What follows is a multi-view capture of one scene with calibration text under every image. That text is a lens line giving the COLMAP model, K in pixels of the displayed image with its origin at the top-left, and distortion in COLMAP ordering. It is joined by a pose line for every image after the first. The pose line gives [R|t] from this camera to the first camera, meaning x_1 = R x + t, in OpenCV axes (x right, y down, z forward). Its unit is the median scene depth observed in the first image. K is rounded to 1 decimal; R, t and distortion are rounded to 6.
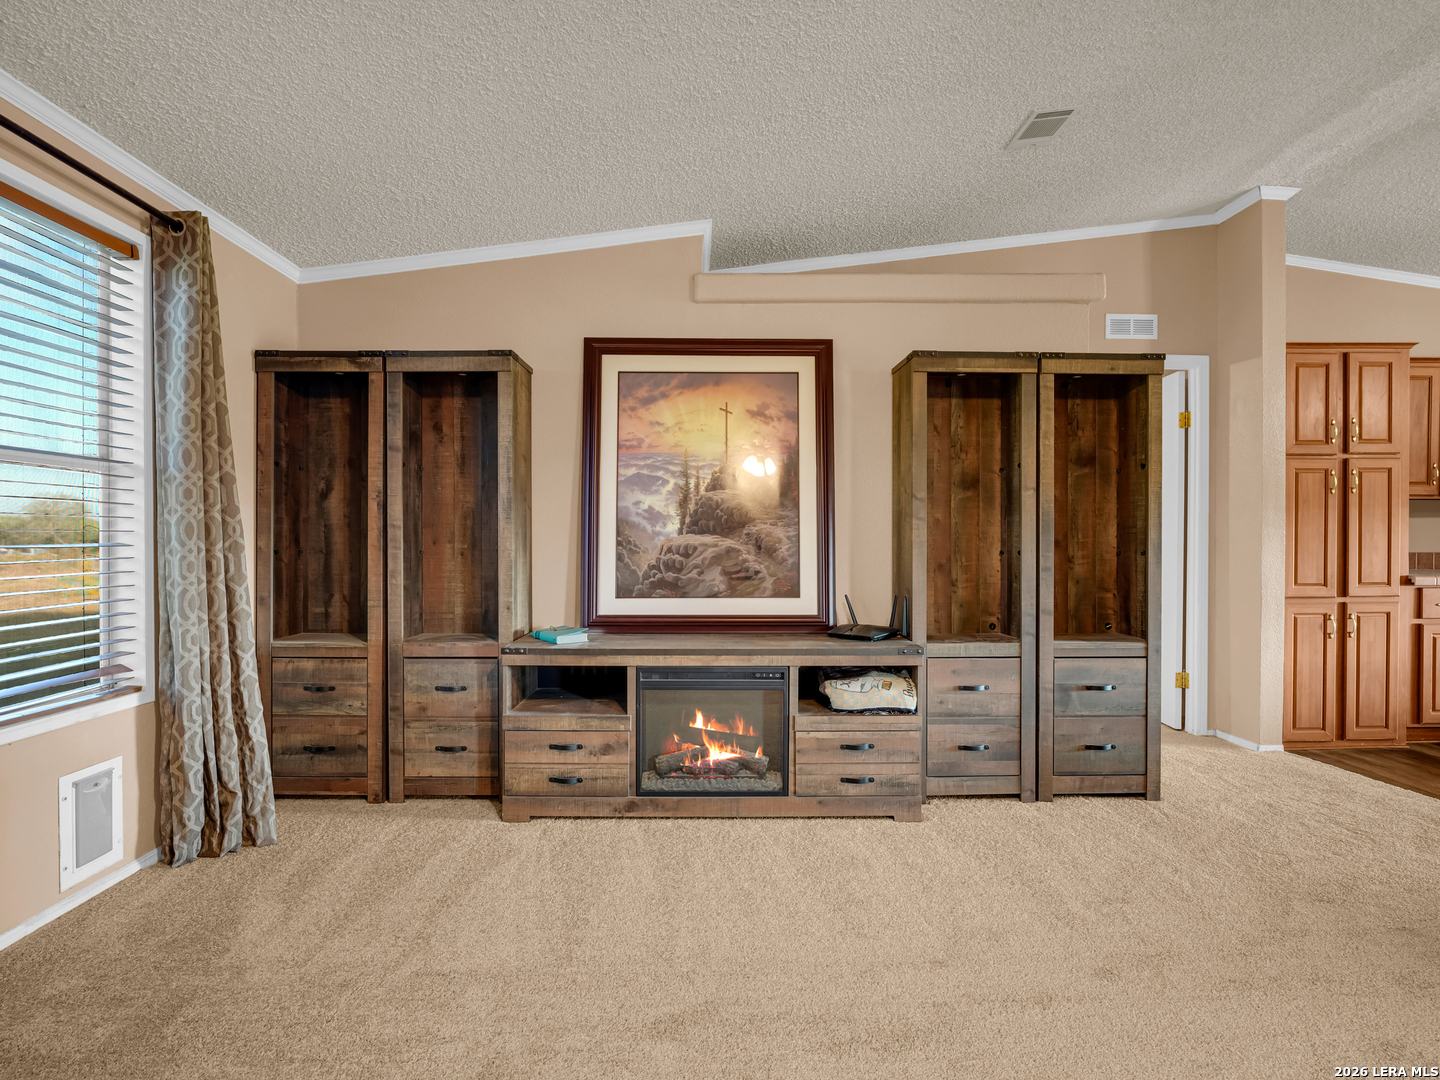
lens RADIAL K [[762.1, 0, 720.0], [0, 762.1, 540.0], [0, 0, 1]] dist [-0.012382, -0.000637]
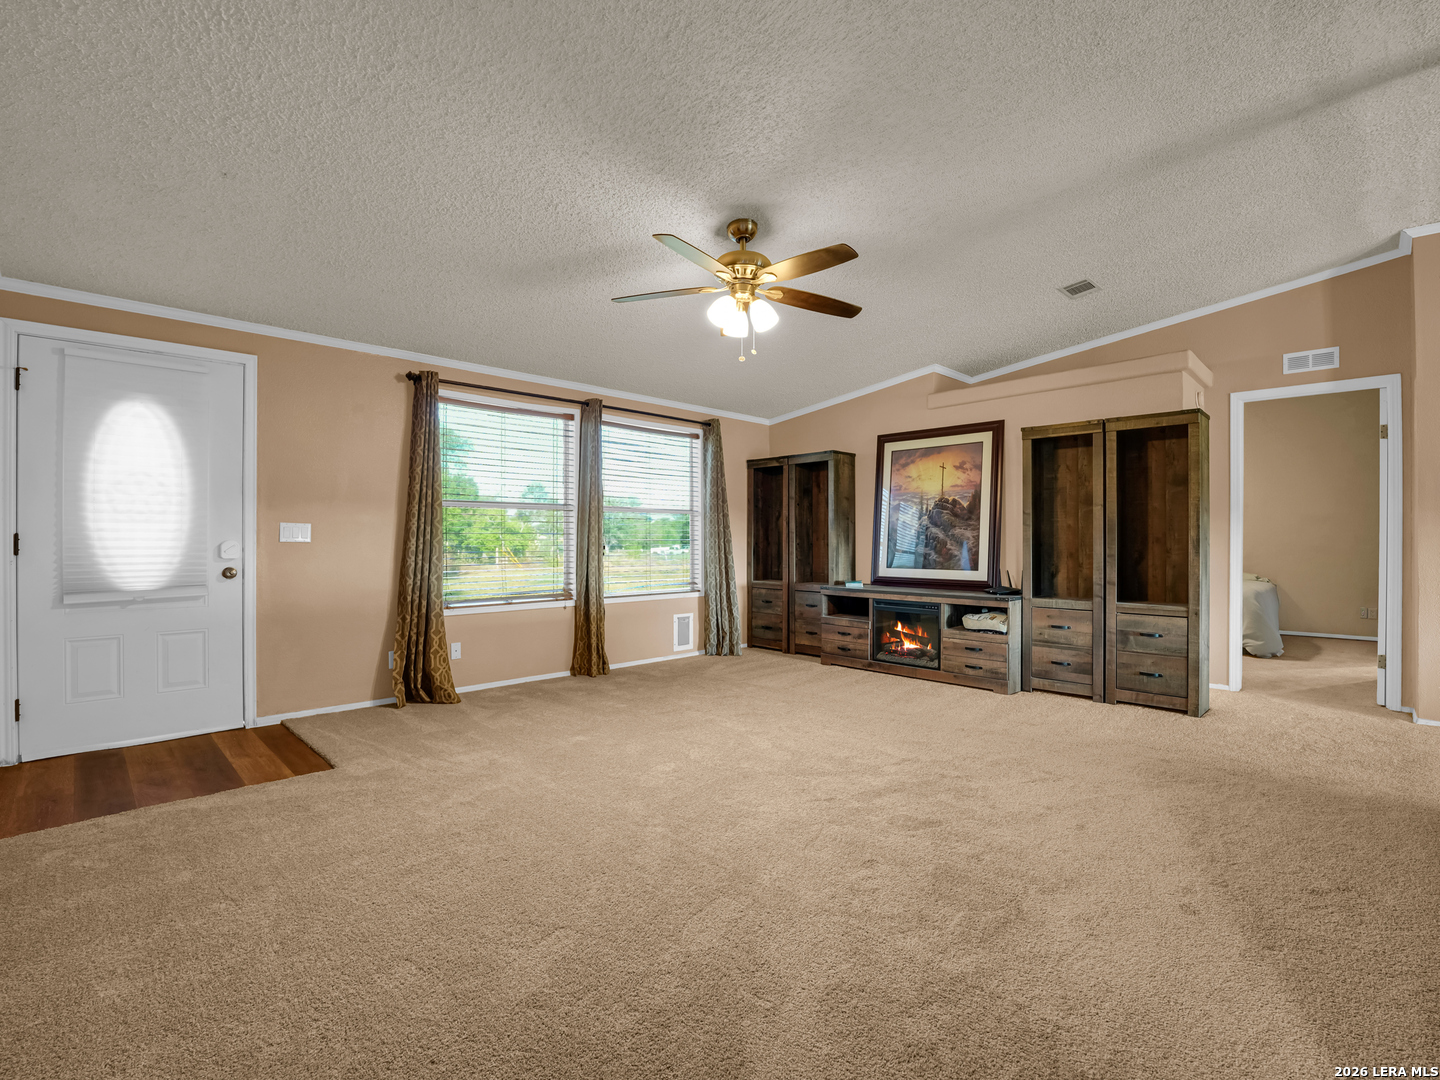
lens RADIAL K [[673.5, 0, 734.2], [0, 673.5, 539.7], [0, 0, 1]] dist [-0.000943, -0.000034]
pose [[0.704181, -0.000753, -0.710020, 0.871335], [-0.001697, 0.999995, -0.002744, 0.010024], [0.710018, 0.003137, 0.704177, -0.533100]]
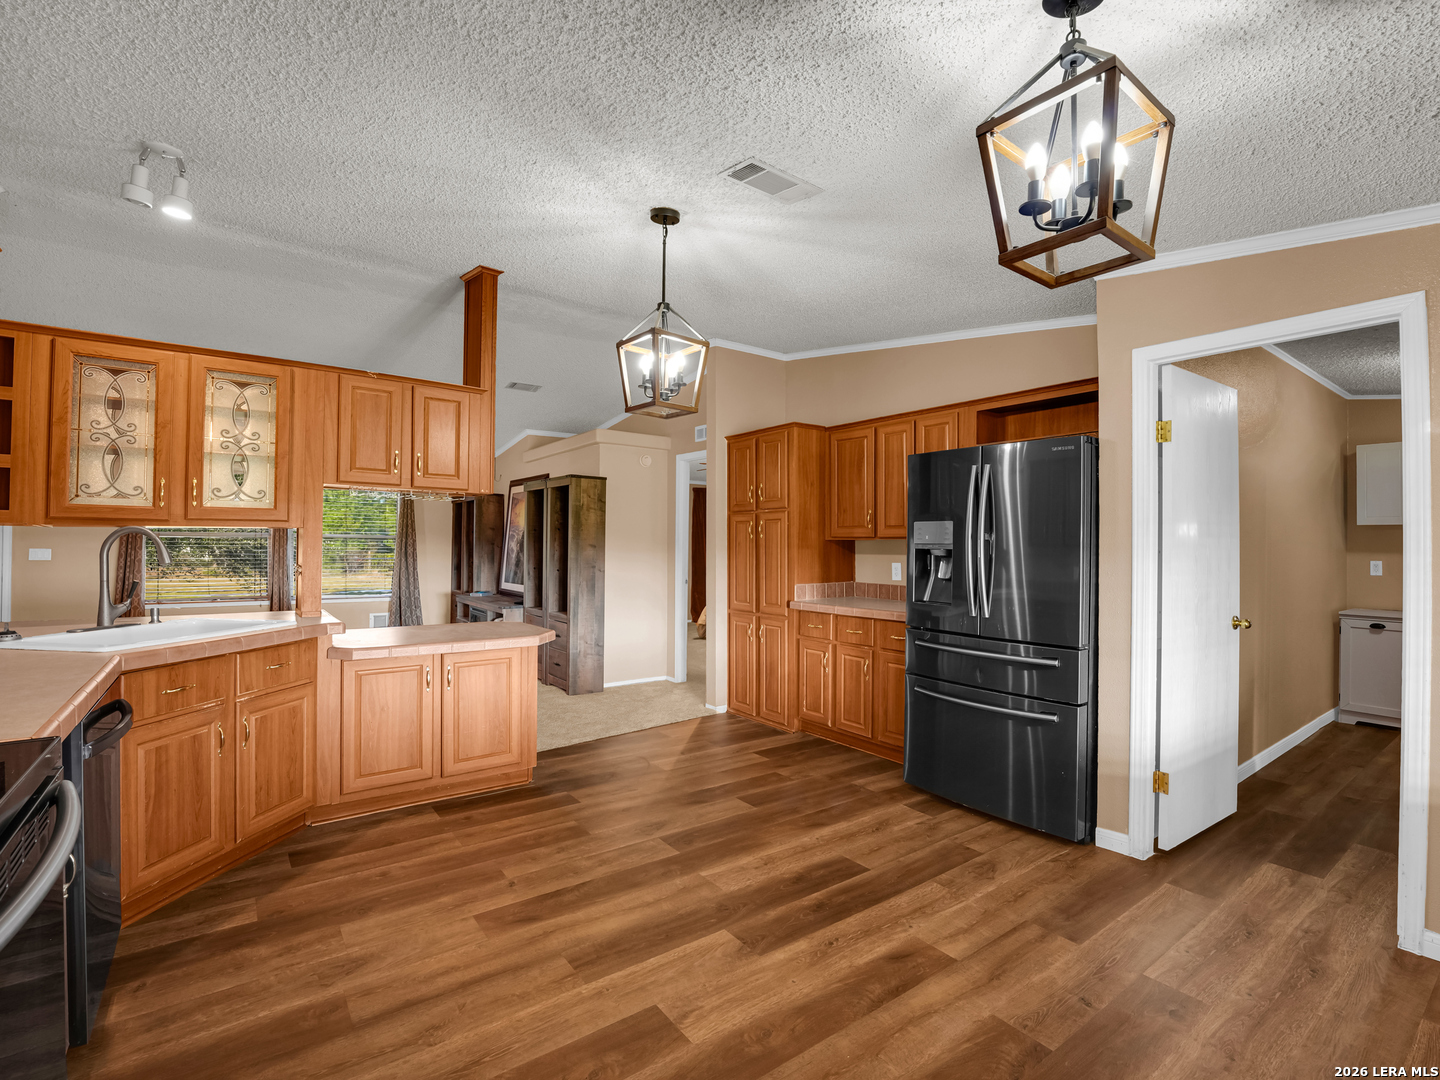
lens RADIAL K [[669.9, 0, 726.6], [0, 669.9, 536.2], [0, 0, 1]] dist [-0.021883, 0.000062]
pose [[0.591305, -0.005102, -0.806432, 2.262113], [-0.012646, 0.999798, -0.015598, -0.056624], [0.806349, 0.019421, 0.591121, 0.277694]]
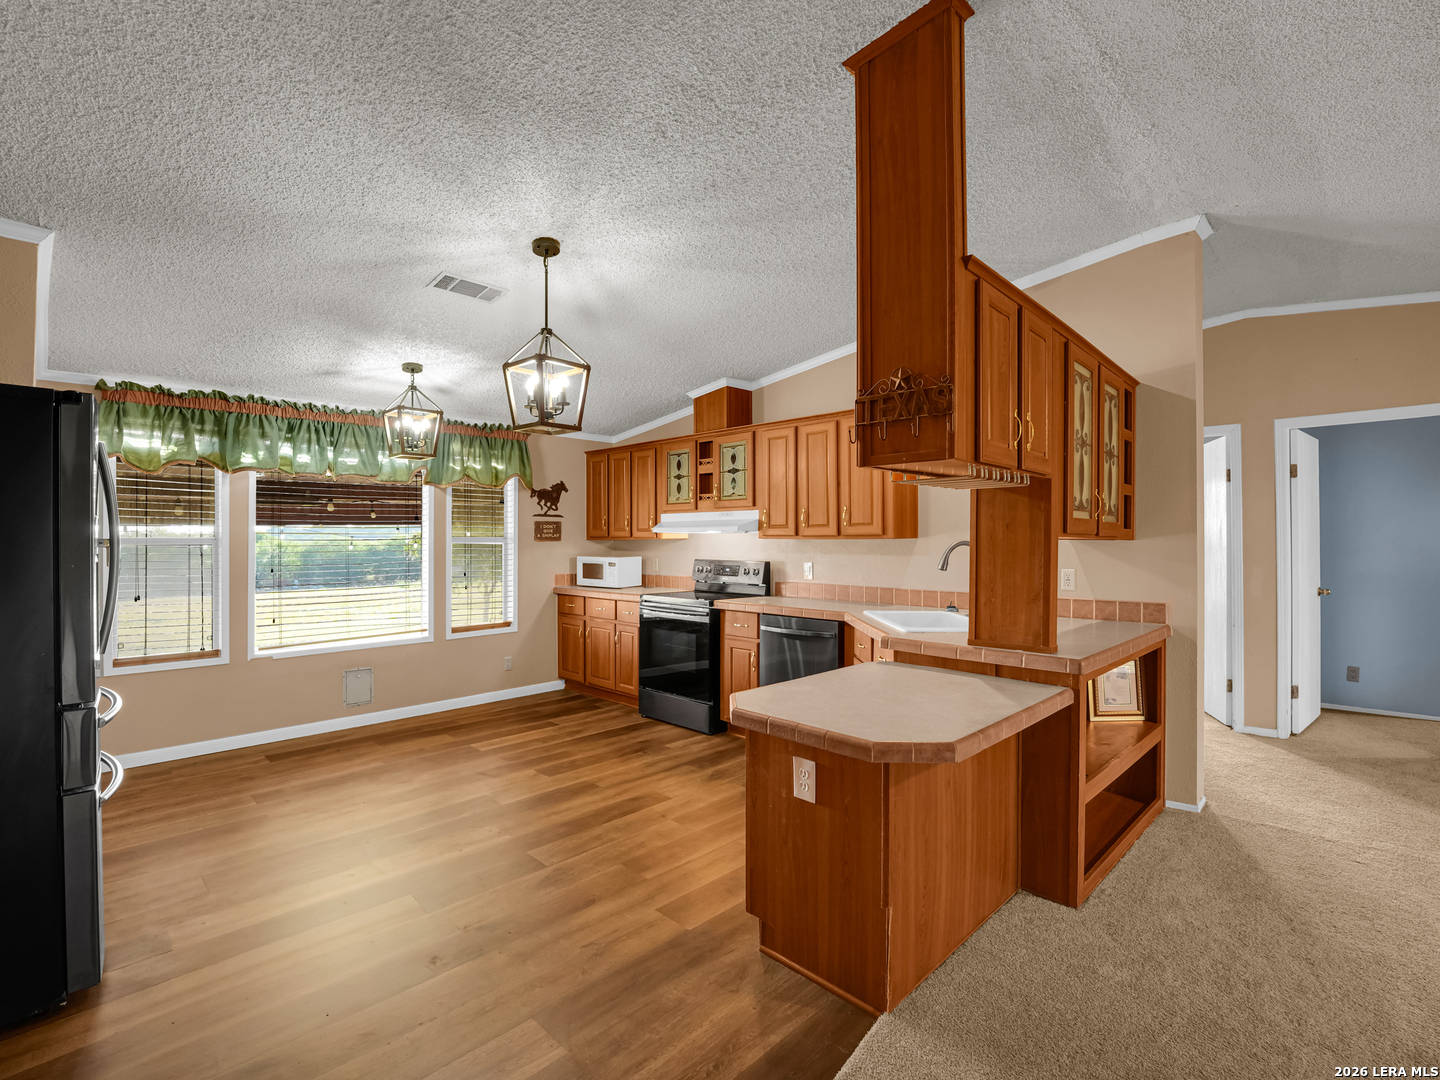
lens RADIAL K [[696.4, 0, 720.0], [0, 696.4, 540.0], [0, 0, 1]] dist [-0.024364, -0.000018]
pose [[-0.700135, 0.003420, 0.714002, 0.658315], [0.006034, 0.999981, 0.001126, -0.076867], [-0.713985, 0.005097, -0.700143, 1.222587]]
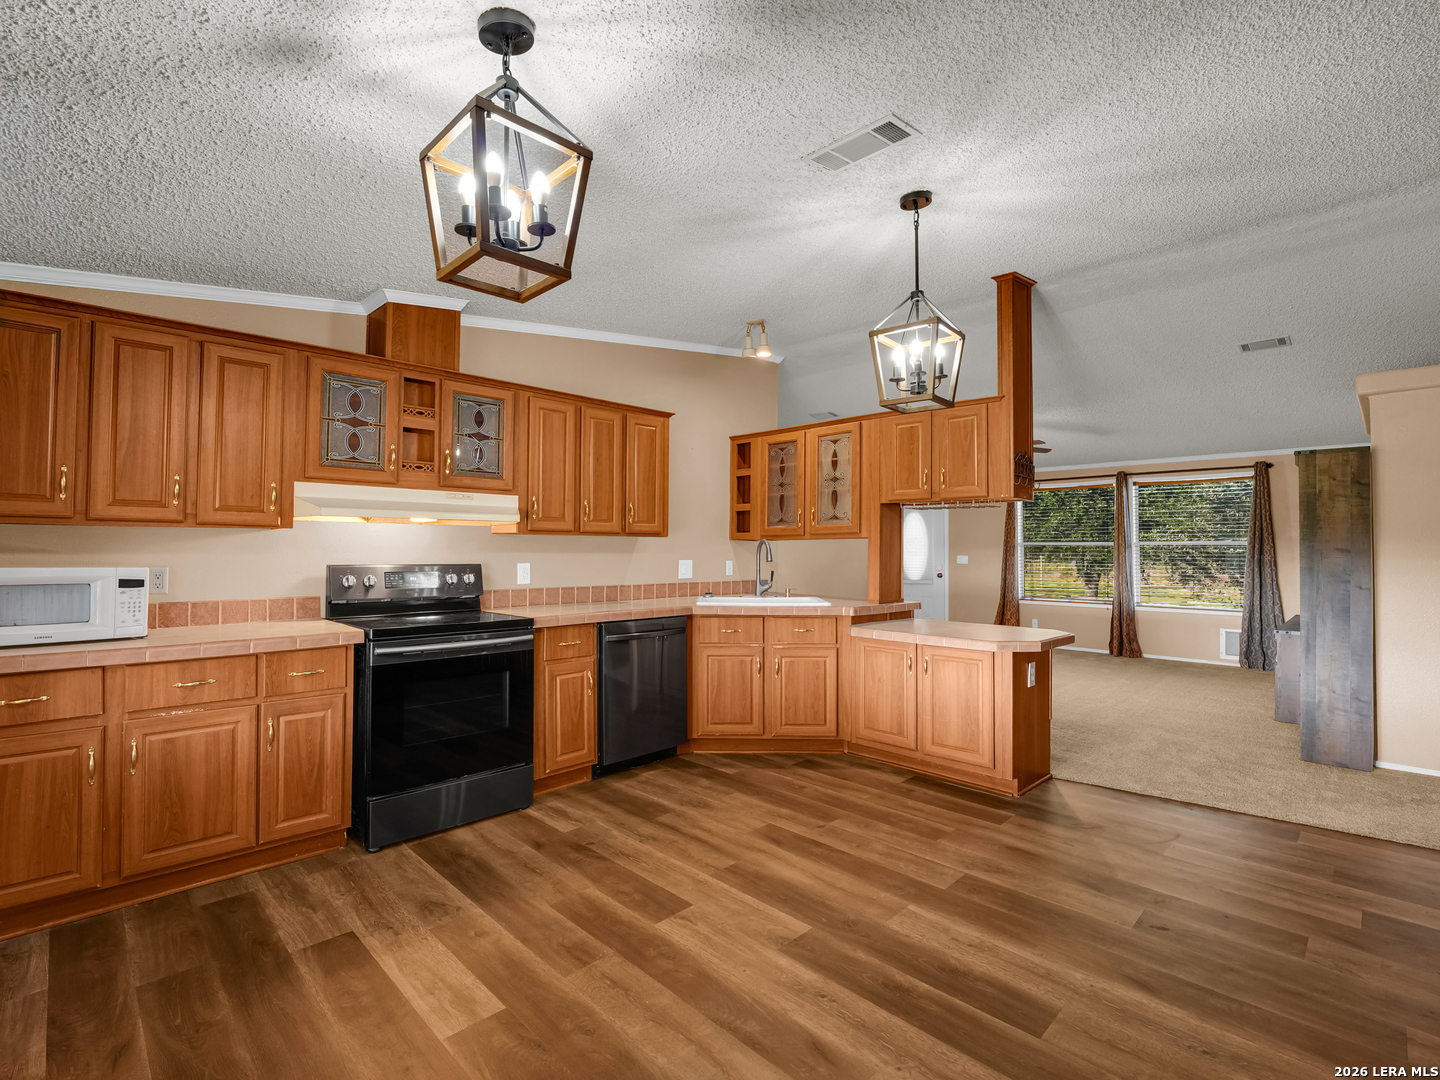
lens RADIAL K [[684.3, 0, 713.8], [0, 684.3, 533.9], [0, 0, 1]] dist [-0.017136, -0.000277]
pose [[-0.716010, -0.016732, -0.697889, 2.277955], [-0.004478, 0.999802, -0.019376, -0.055248], [0.698076, -0.010748, -0.715943, 1.143922]]
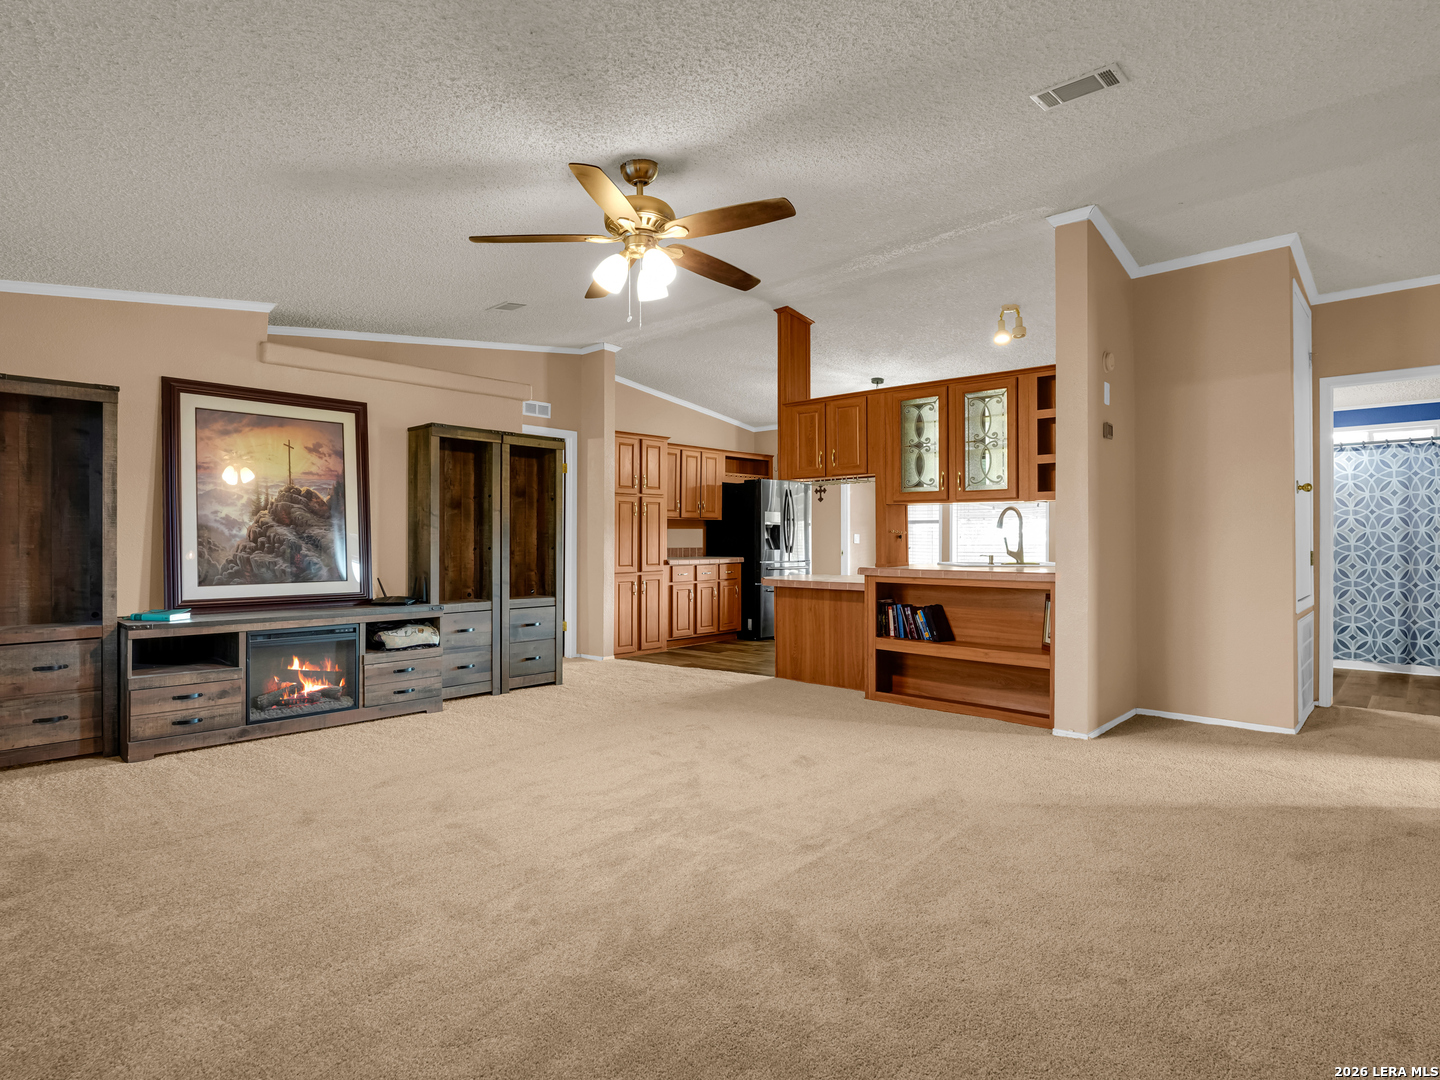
lens RADIAL K [[762.1, 0, 720.0], [0, 762.1, 540.0], [0, 0, 1]] dist [-0.012382, -0.000637]
pose [[0.695802, 0.000452, 0.718234, -0.468327], [0.002185, 0.999994, -0.002745, 0.004208], [-0.718231, 0.003479, 0.695796, -0.543224]]
